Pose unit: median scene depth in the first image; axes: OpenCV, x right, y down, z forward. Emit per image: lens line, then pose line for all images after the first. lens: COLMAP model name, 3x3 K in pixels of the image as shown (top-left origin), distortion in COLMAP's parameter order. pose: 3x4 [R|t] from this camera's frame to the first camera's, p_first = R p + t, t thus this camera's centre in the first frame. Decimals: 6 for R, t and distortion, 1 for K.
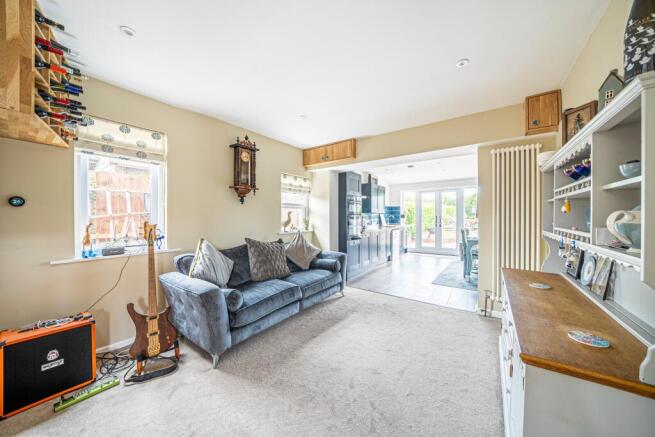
lens RADIAL K [[226.2, 0, 327.5], [0, 226.2, 218.5], [0, 0, 1]] dist [-0.000267, -0.000020]
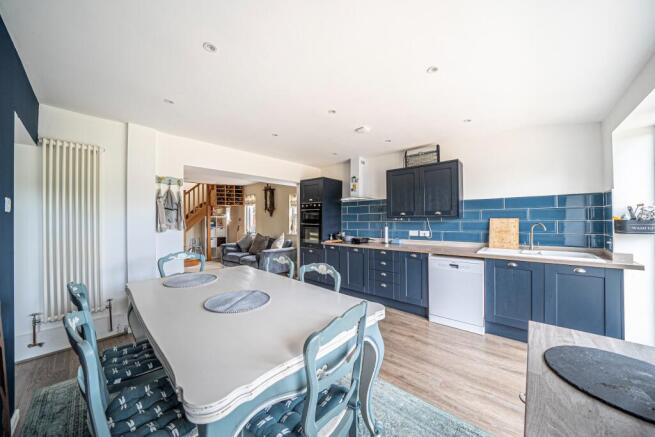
lens RADIAL K [[226.2, 0, 327.5], [0, 226.2, 218.5], [0, 0, 1]] dist [-0.000267, -0.000020]
pose [[-0.113121, 0.000909, -0.993581, 1.285518], [-0.001734, 0.999998, 0.001112, -0.043822], [0.993580, 0.001848, -0.113119, 1.411790]]
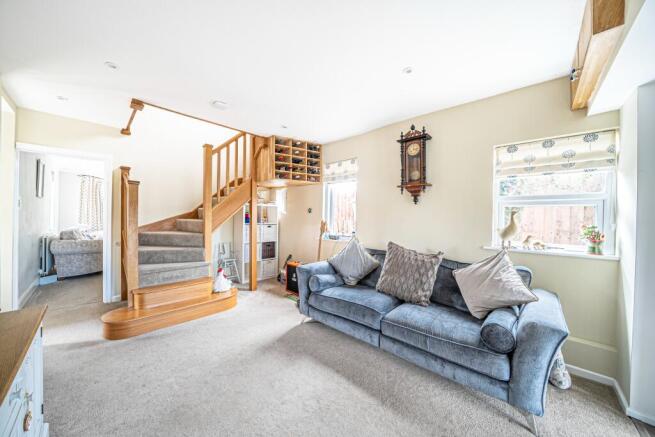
lens RADIAL K [[226.2, 0, 327.5], [0, 226.2, 218.5], [0, 0, 1]] dist [-0.000267, -0.000020]
pose [[-0.106863, 0.007389, -0.994246, 0.427944], [-0.023170, 0.999682, 0.009920, -0.008157], [0.994004, 0.024097, -0.106657, 0.617000]]
